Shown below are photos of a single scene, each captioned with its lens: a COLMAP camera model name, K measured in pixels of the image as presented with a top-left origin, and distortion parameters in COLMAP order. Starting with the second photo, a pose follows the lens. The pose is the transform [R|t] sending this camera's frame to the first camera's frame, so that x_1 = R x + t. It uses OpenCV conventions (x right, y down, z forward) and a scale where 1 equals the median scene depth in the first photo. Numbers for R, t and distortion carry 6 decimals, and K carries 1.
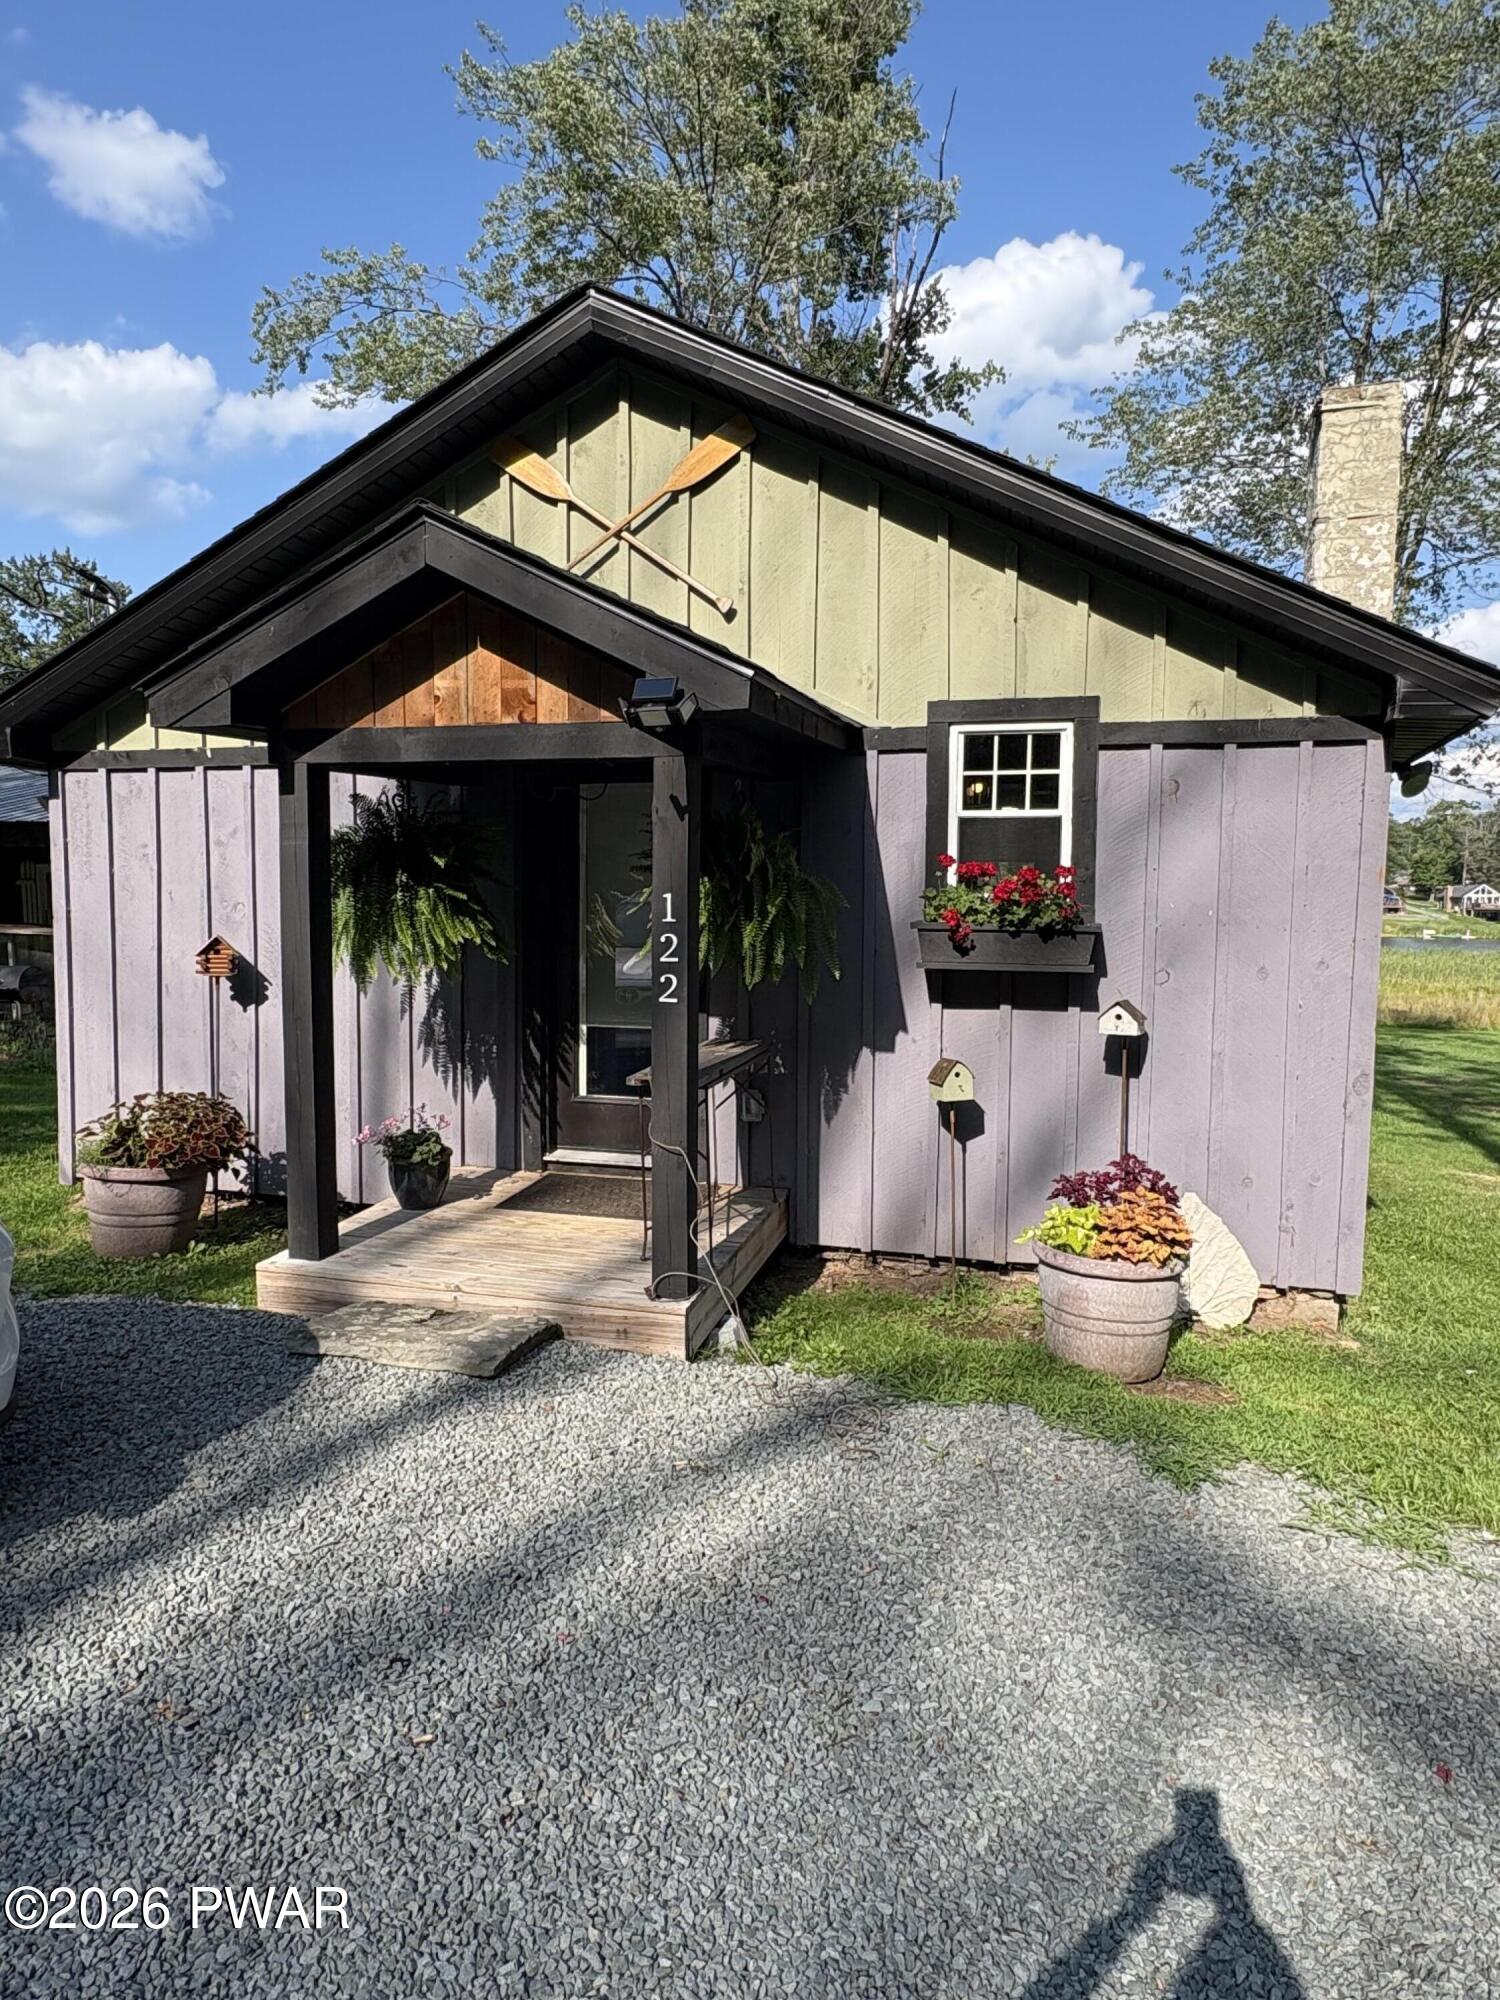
lens RADIAL K [[1237.4, 0, 735.5], [0, 1237.4, 998.4], [0, 0, 1]] dist [-0.006063, 0.004565]
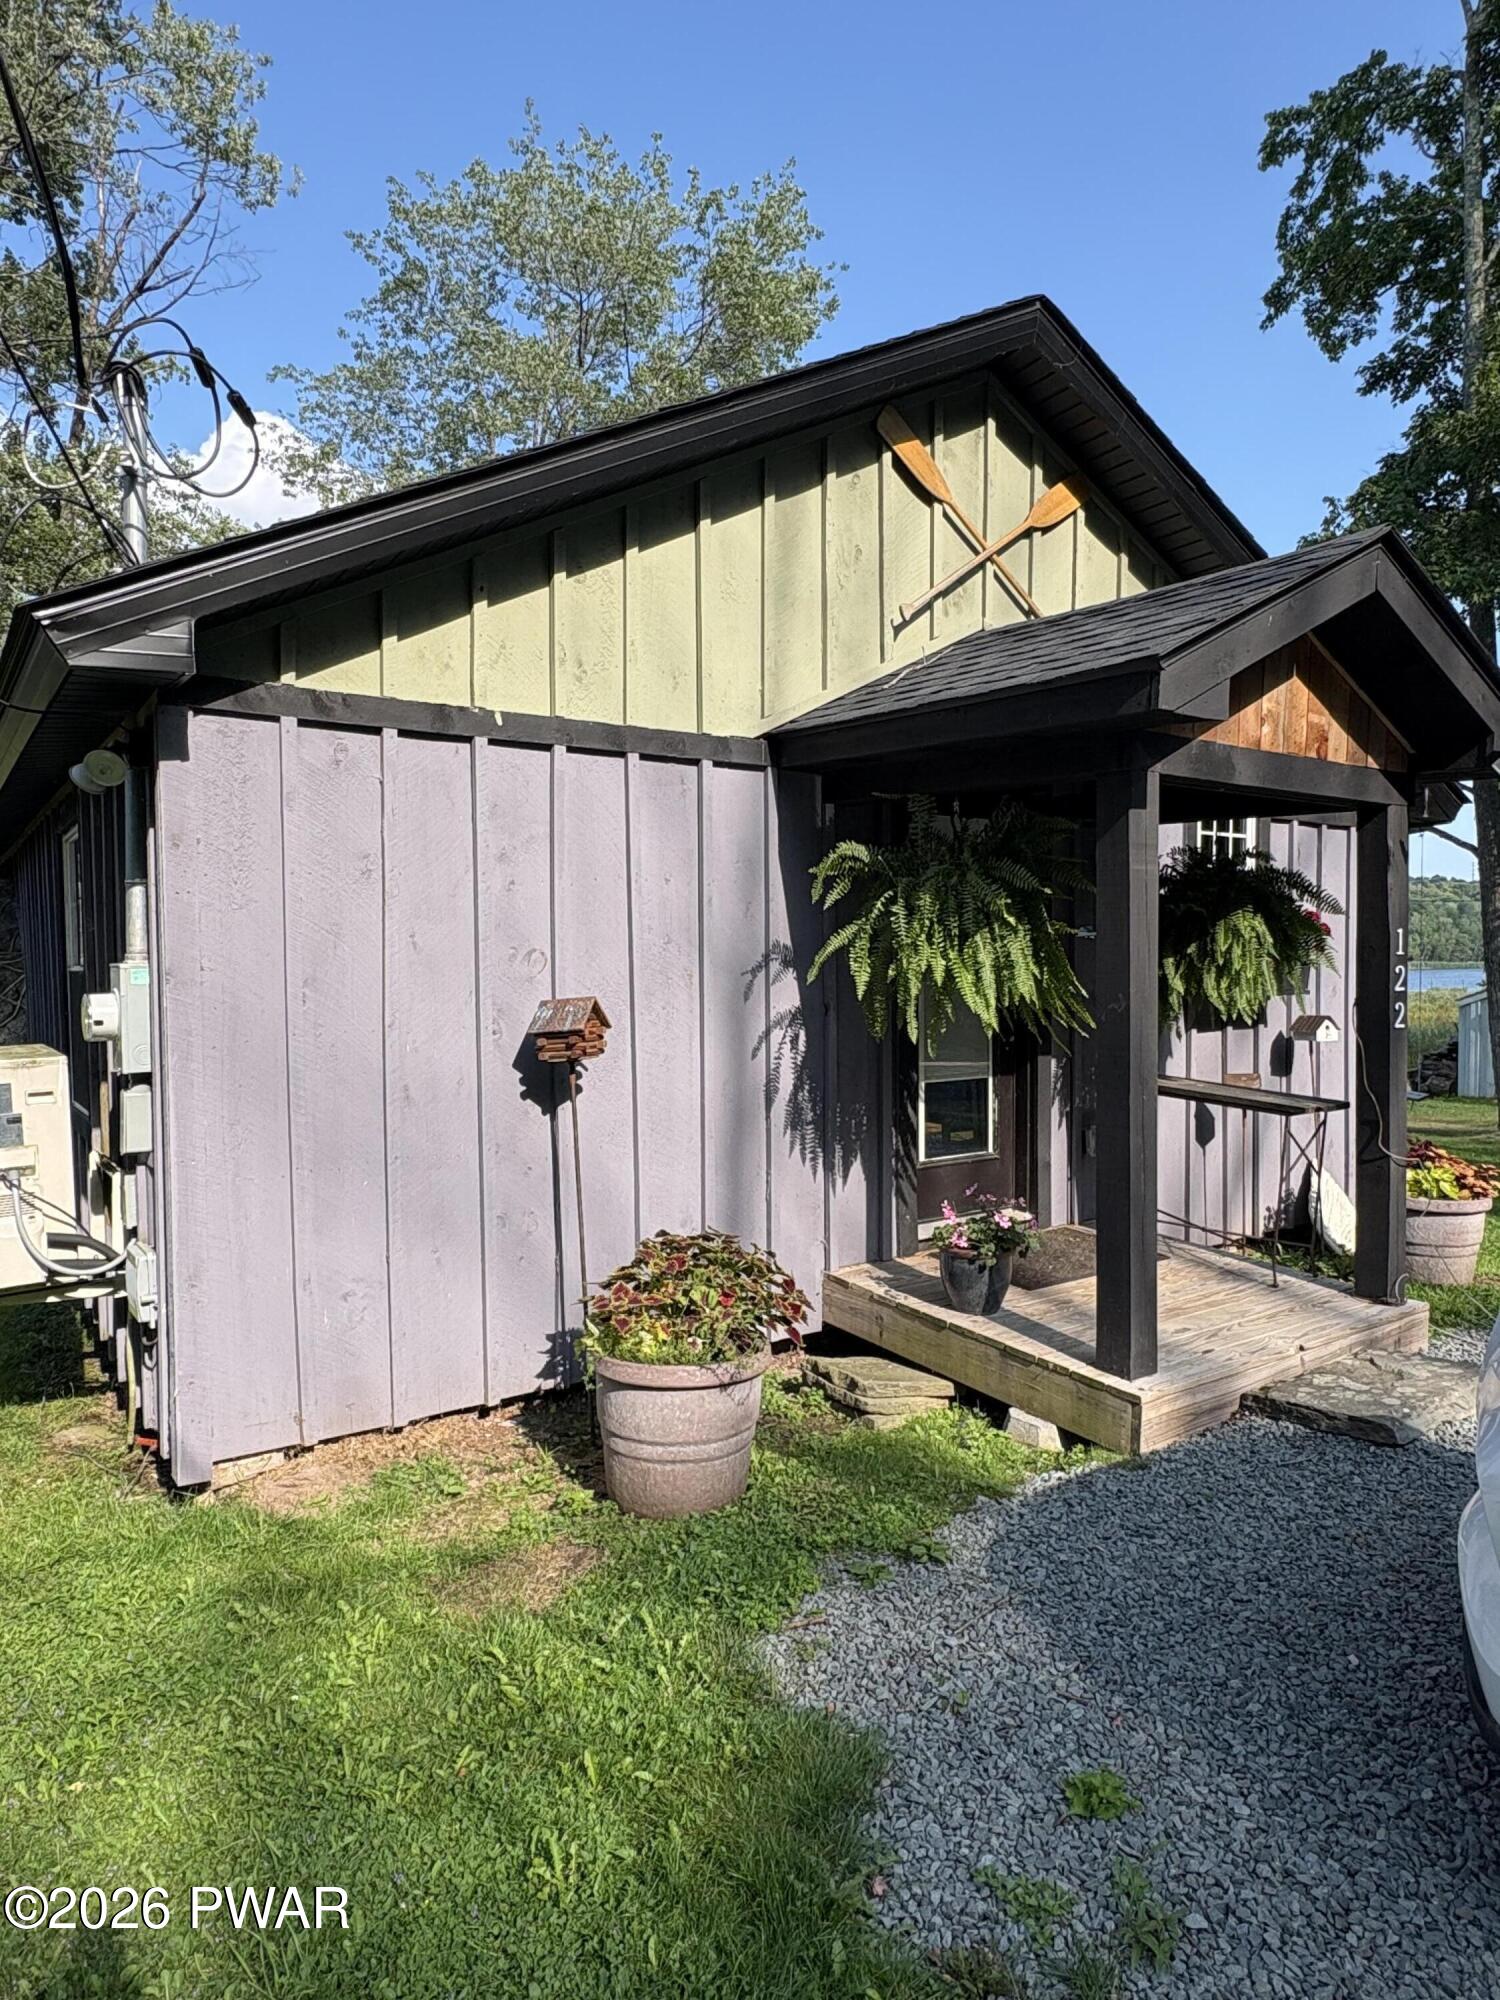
lens RADIAL K [[1237.4, 0, 744.0], [0, 1237.4, 1001.2], [0, 0, 1]] dist [-0.006063, 0.004565]
pose [[0.618879, -0.042127, 0.784356, -0.923142], [0.079165, 0.996822, -0.008926, -0.040499], [-0.781486, 0.067618, 0.620247, 0.557111]]
